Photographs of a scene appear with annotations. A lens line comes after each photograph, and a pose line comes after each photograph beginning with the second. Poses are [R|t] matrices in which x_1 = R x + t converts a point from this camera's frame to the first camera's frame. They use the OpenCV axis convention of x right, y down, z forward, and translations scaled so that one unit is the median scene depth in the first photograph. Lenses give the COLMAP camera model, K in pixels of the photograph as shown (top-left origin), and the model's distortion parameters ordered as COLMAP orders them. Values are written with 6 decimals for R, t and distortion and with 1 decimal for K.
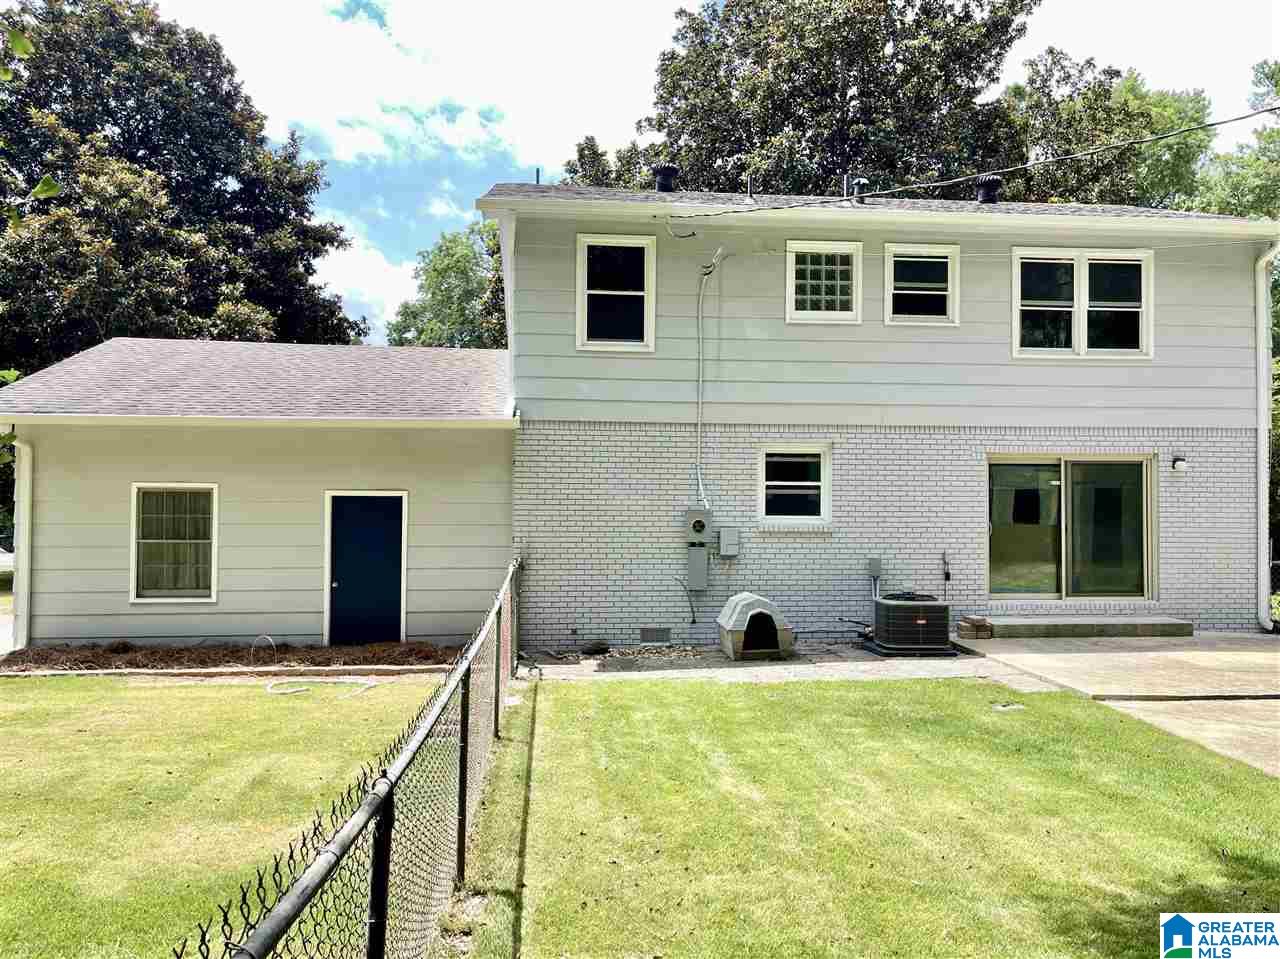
lens RADIAL K [[985.9, 0, 641.1], [0, 985.9, 481.6], [0, 0, 1]] dist [0.026692, 0.000466]
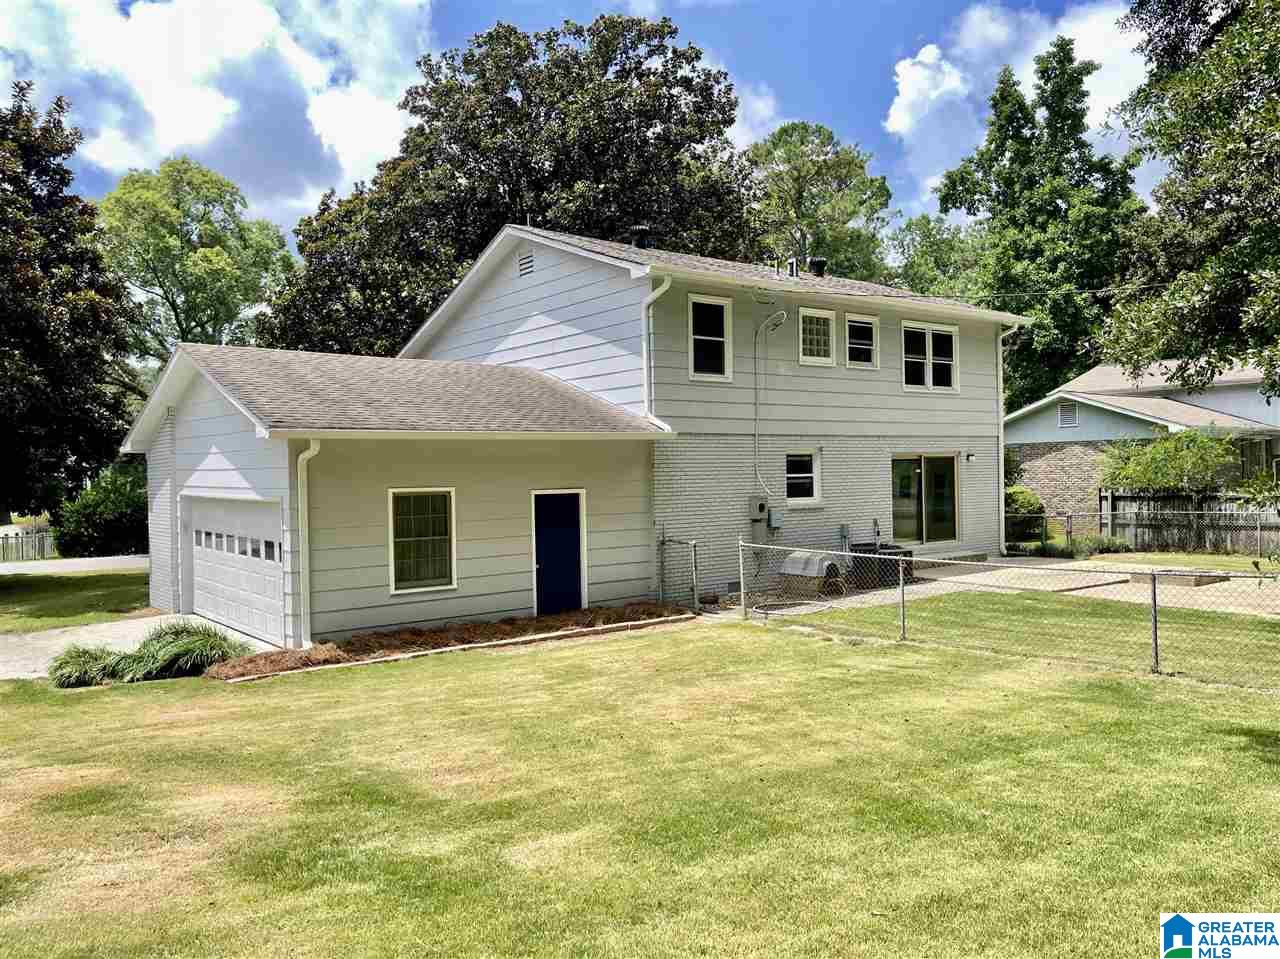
lens RADIAL K [[985.9, 0, 635.6], [0, 985.9, 476.4], [0, 0, 1]] dist [0.026692, 0.000466]
pose [[0.845078, -0.023585, 0.534123, -0.825922], [0.016000, 0.999695, 0.018829, -0.027516], [-0.534404, -0.007366, 0.845197, -0.092939]]
